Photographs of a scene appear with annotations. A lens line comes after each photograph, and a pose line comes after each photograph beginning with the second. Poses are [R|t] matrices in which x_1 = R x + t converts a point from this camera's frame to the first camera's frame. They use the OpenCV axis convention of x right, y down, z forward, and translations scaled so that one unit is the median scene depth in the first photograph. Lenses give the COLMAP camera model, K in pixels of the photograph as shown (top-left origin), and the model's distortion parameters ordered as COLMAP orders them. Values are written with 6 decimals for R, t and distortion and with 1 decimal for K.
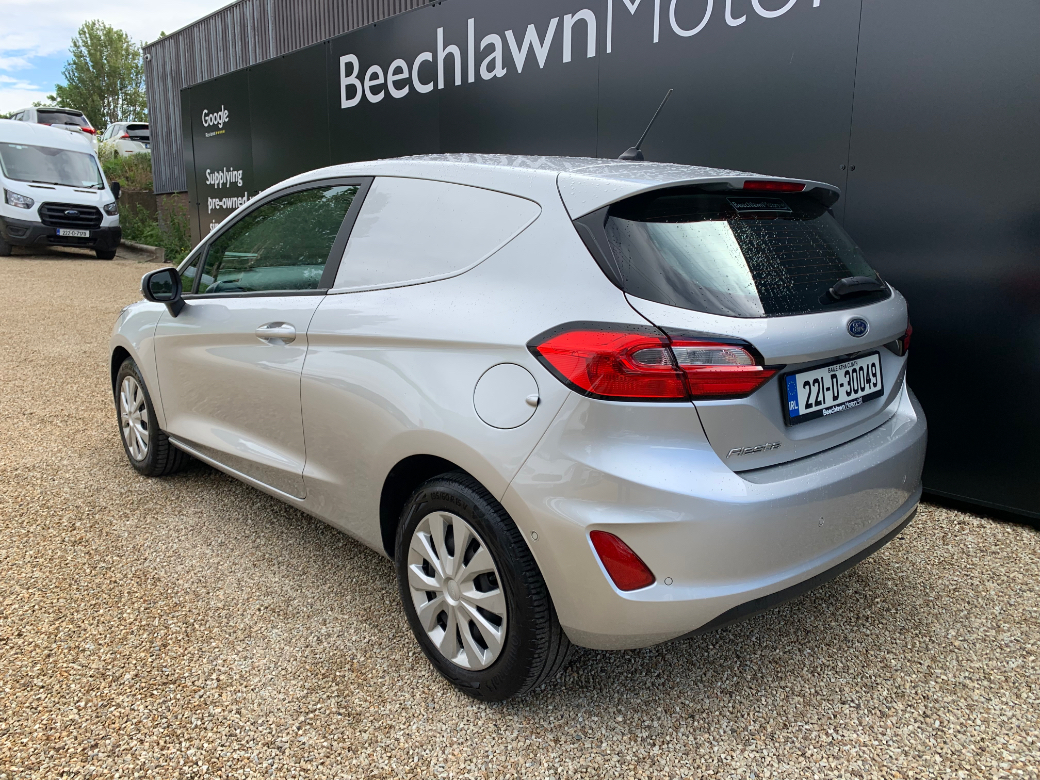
lens RADIAL K [[779.6, 0, 519.0], [0, 779.6, 389.6], [0, 0, 1]] dist [-0.003520, -0.006484]
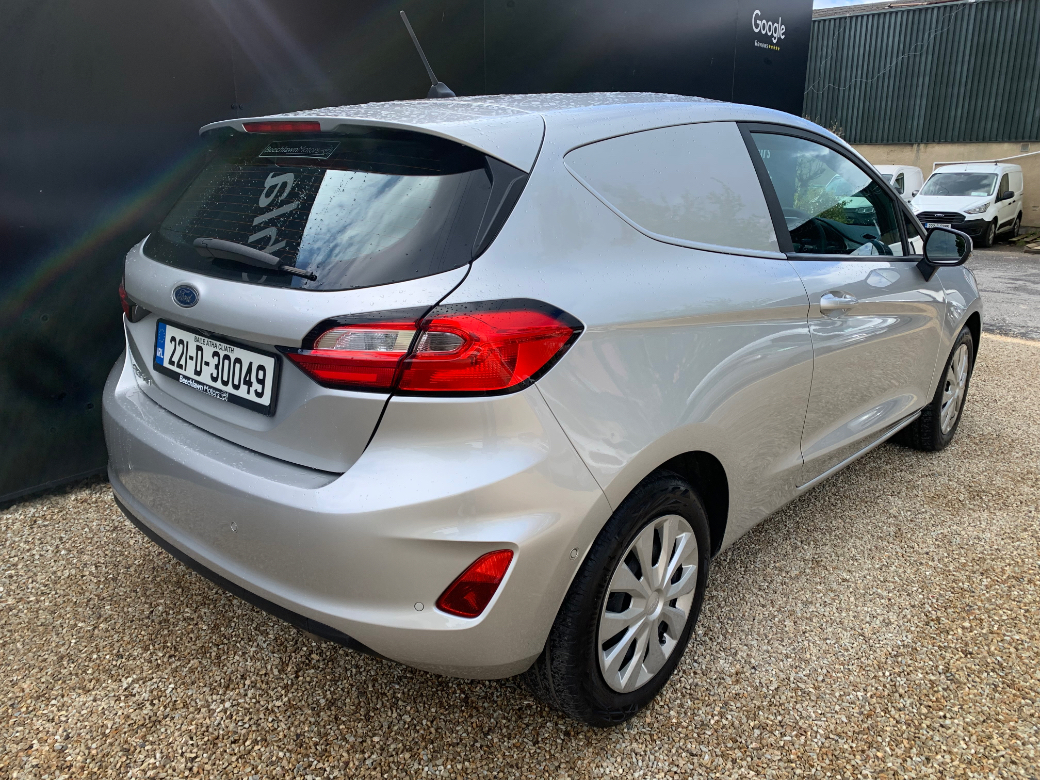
lens RADIAL K [[779.6, 0, 521.8], [0, 779.6, 389.7], [0, 0, 1]] dist [-0.003520, -0.006484]
pose [[0.090531, 0.269996, -0.958596, 1.058487], [-0.219888, 0.944212, 0.245178, -0.219230], [0.971315, 0.188587, 0.144849, 1.016363]]
